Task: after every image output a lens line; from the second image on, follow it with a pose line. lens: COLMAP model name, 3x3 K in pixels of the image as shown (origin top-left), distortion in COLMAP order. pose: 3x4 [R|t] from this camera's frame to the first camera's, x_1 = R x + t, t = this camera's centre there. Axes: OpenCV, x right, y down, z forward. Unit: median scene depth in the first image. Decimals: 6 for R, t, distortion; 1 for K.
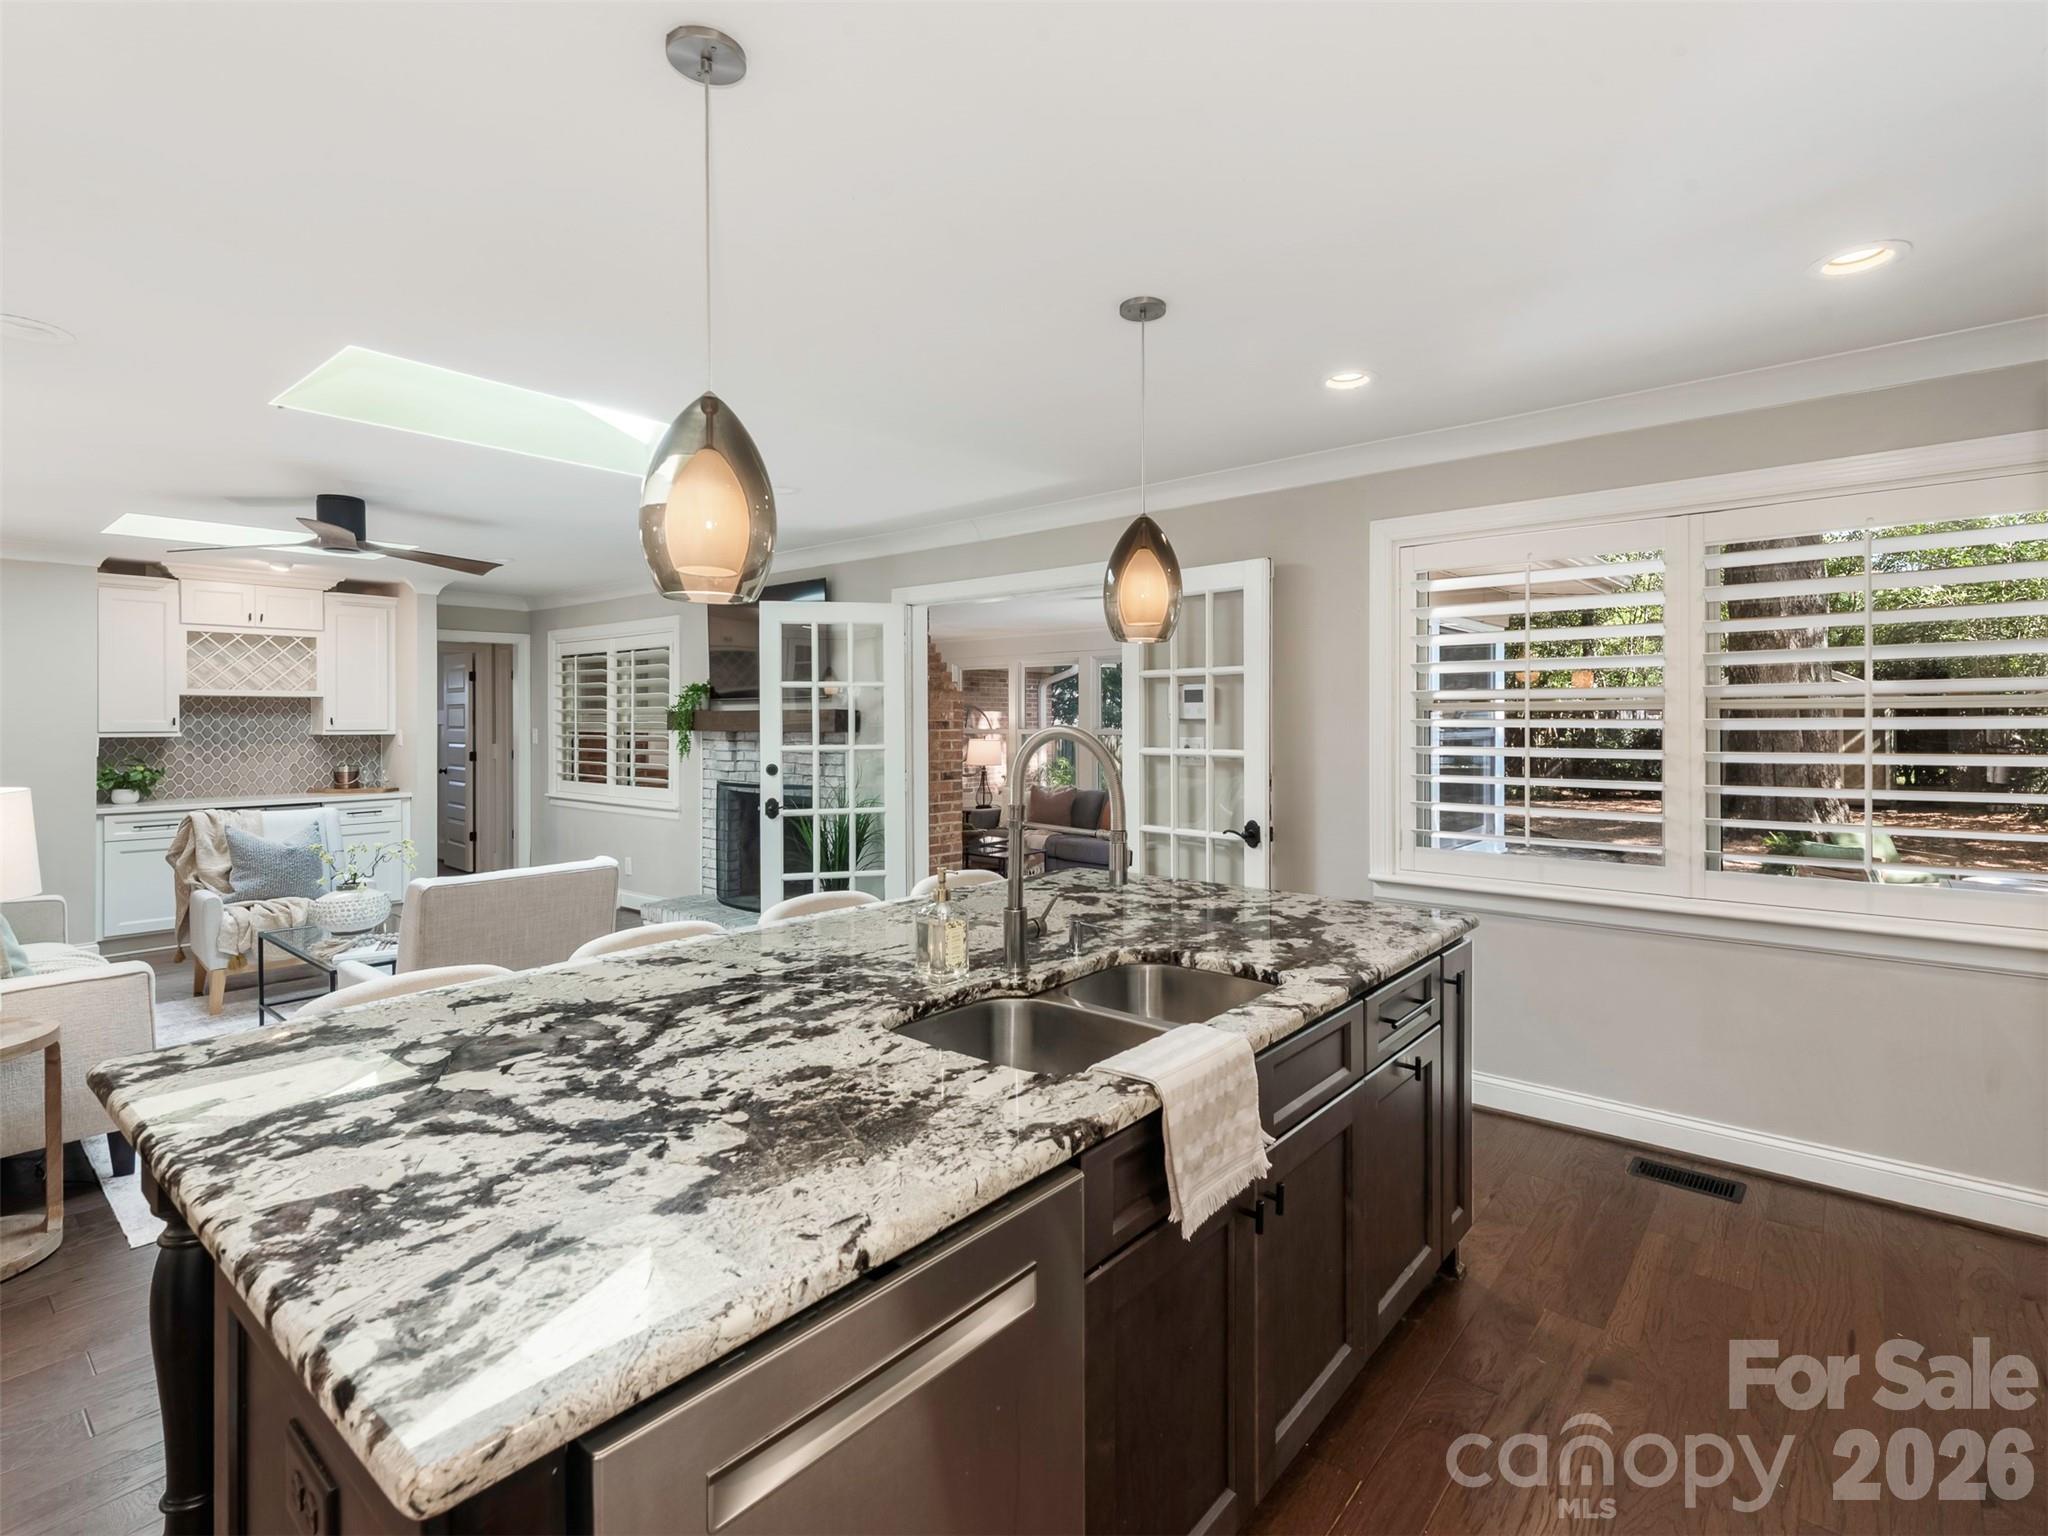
lens RADIAL K [[990.7, 0, 1118.1], [0, 990.7, 723.2], [0, 0, 1]] dist [-0.001432, -0.007813]
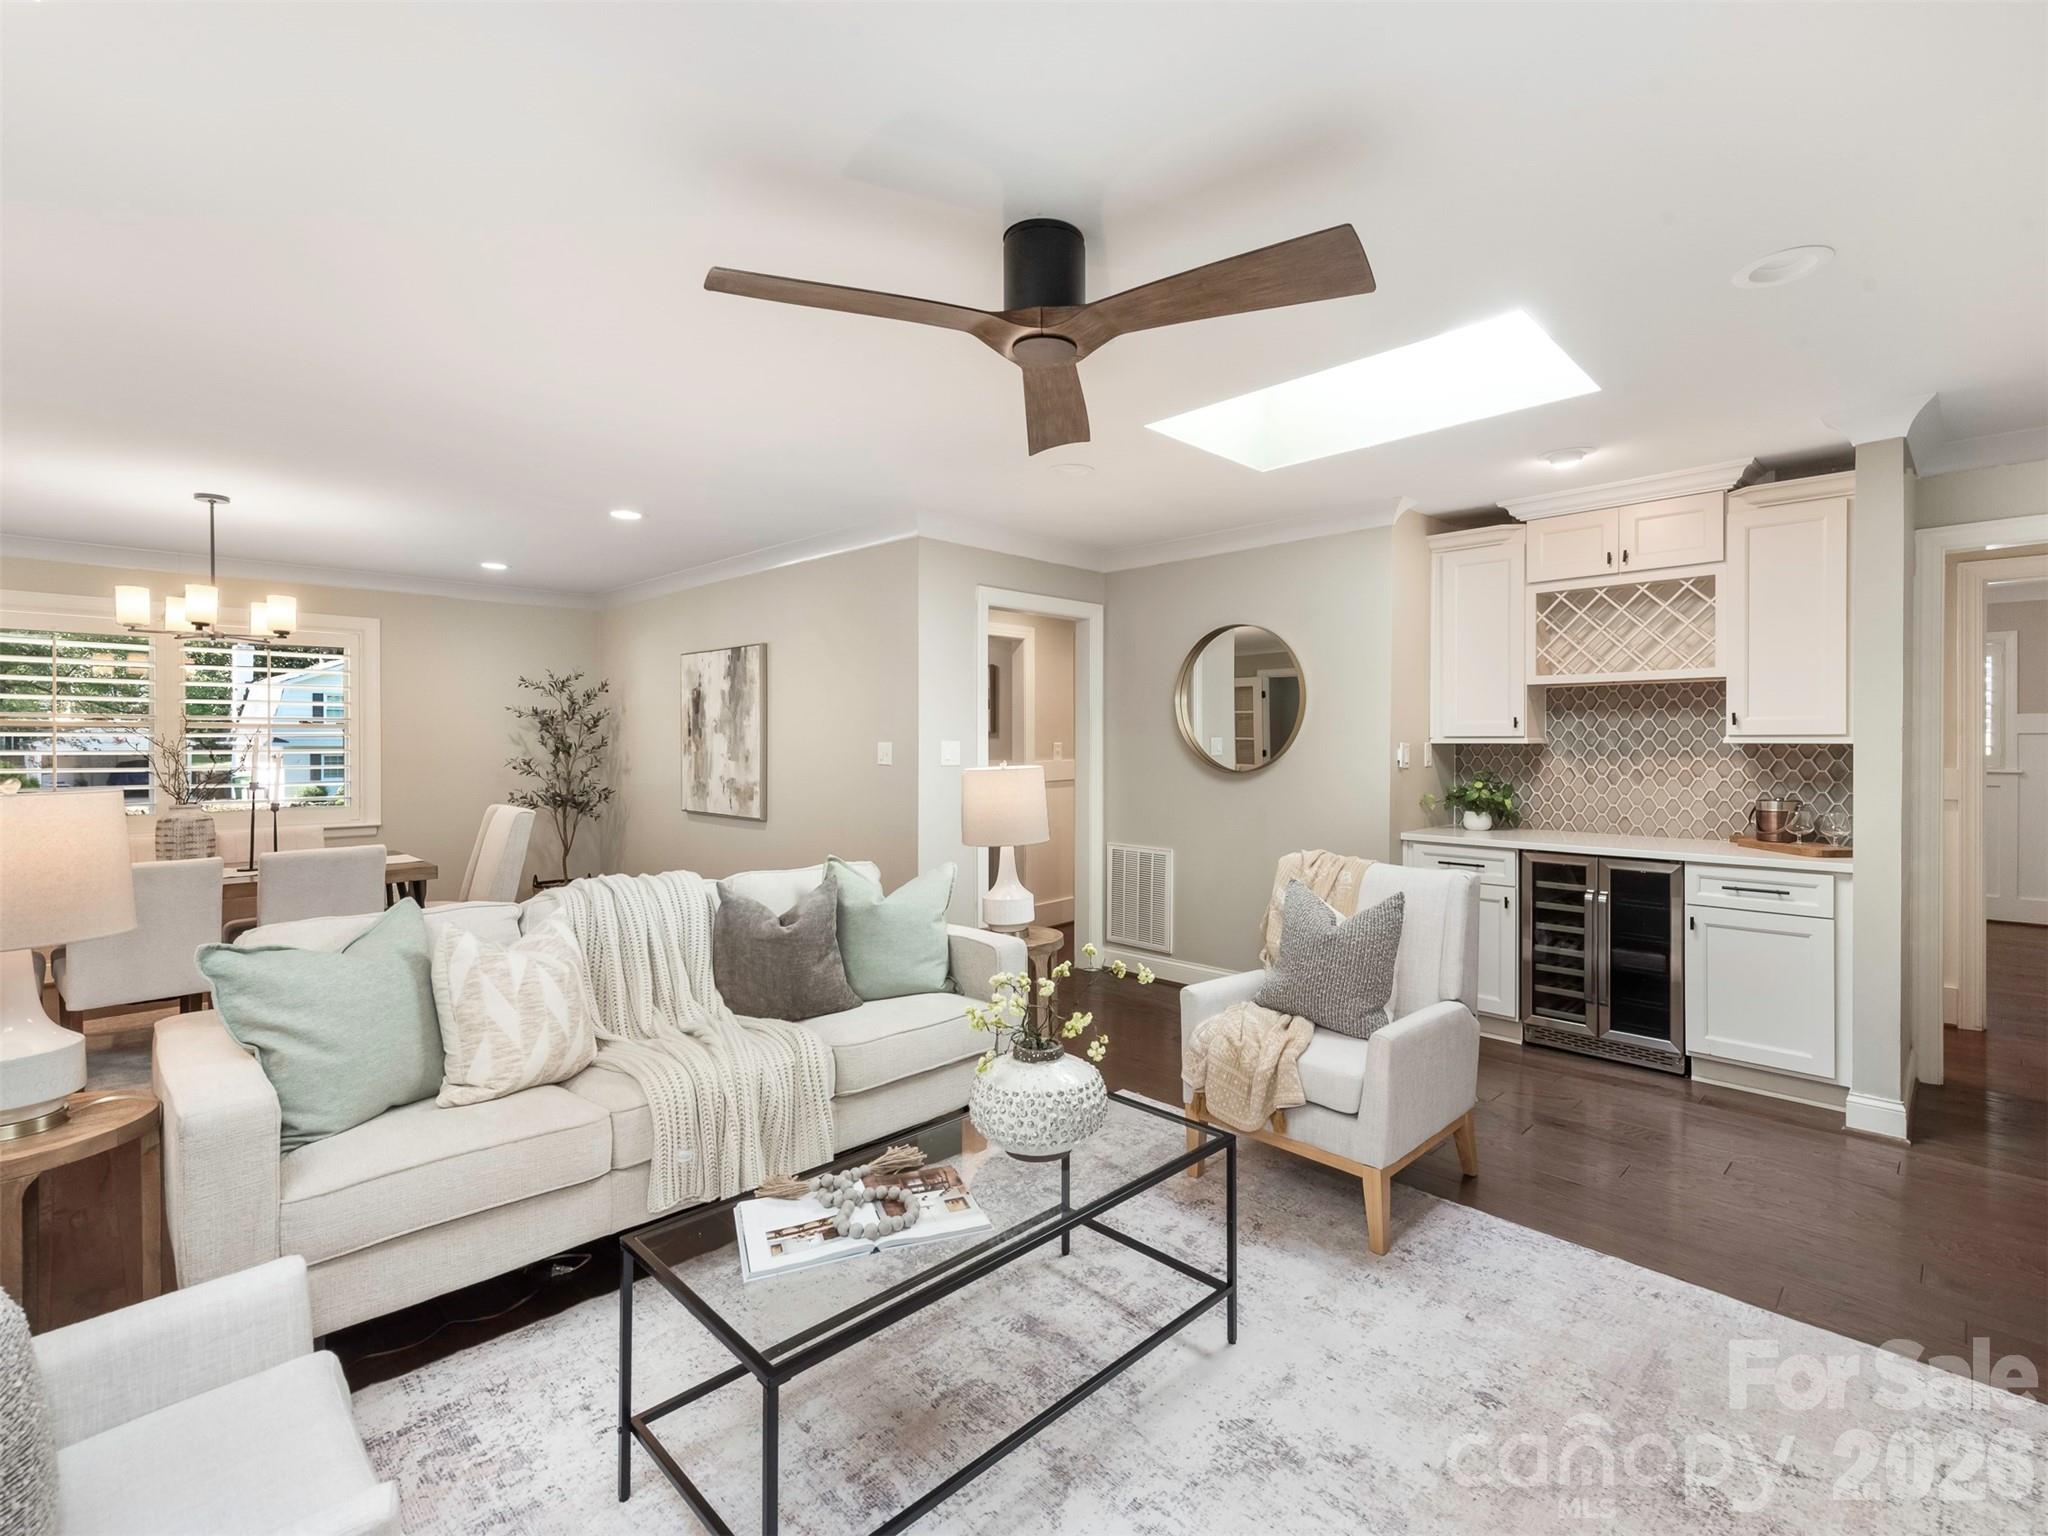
lens RADIAL K [[937.2, 0, 1047.8], [0, 937.2, 746.4], [0, 0, 1]] dist [0.000313, -0.000065]
pose [[-0.116819, 0.006343, -0.993133, -0.224524], [-0.002026, 0.999976, 0.006625, 0.011169], [0.993151, 0.002786, -0.116803, 0.689552]]
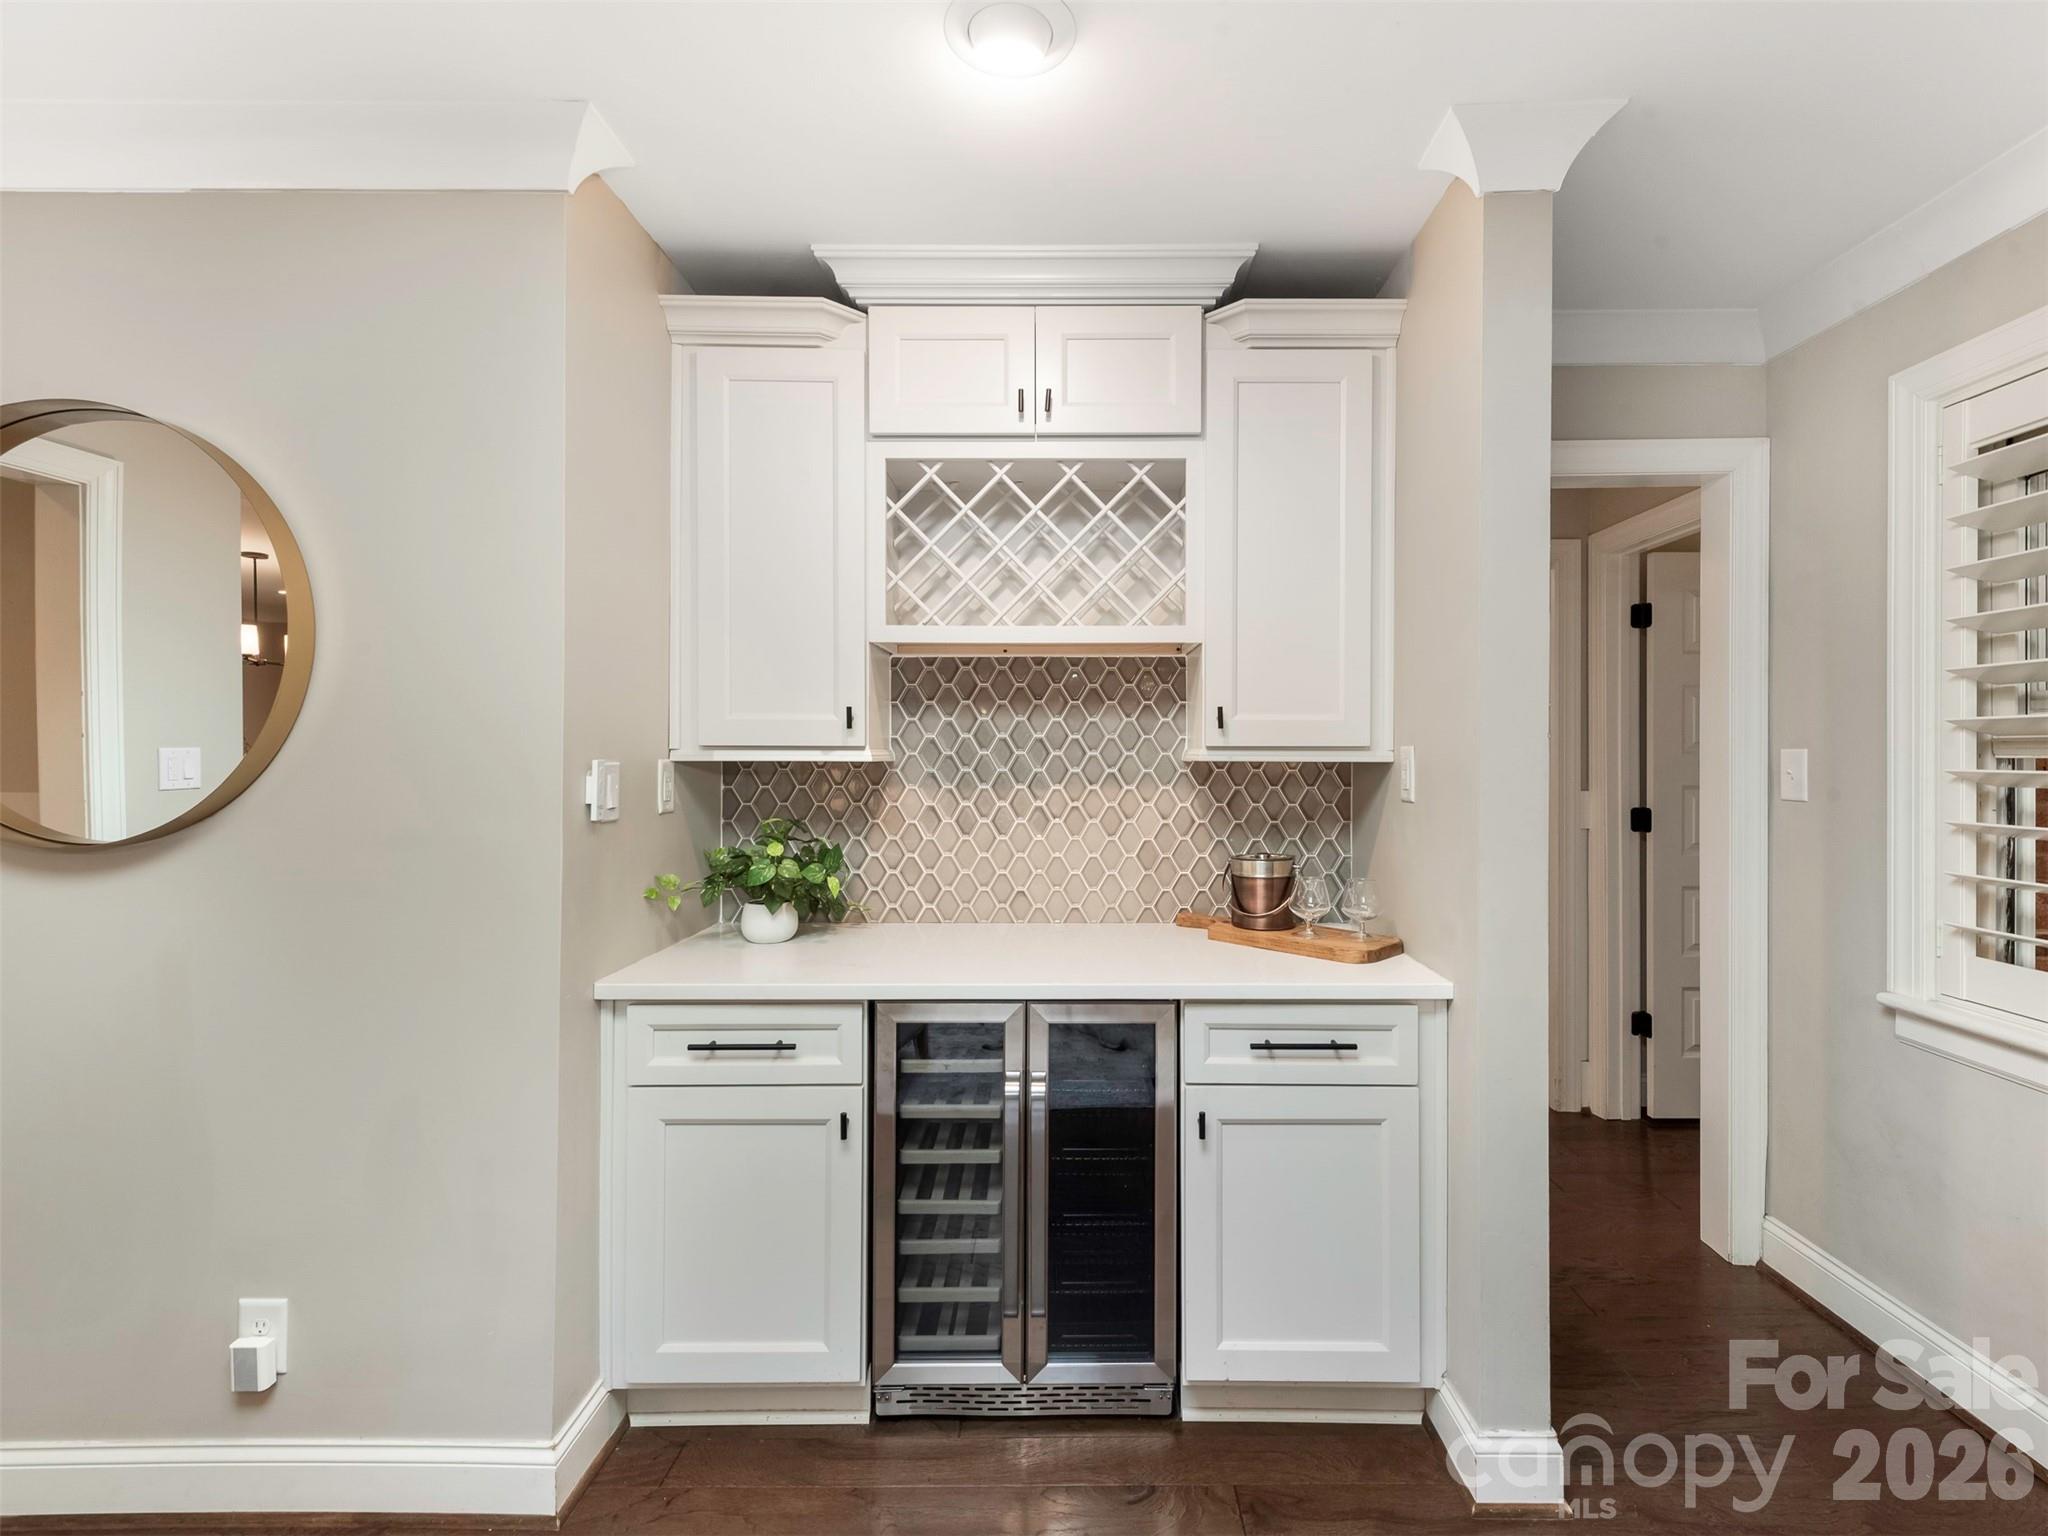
lens RADIAL K [[945.4, 0, 1083.8], [0, 945.4, 756.5], [0, 0, 1]] dist [0.015990, -0.000354]
pose [[0.624592, 0.001760, -0.780949, -0.603766], [-0.004890, 0.999987, -0.001657, 0.011302], [0.780936, 0.004854, 0.624592, 0.796958]]
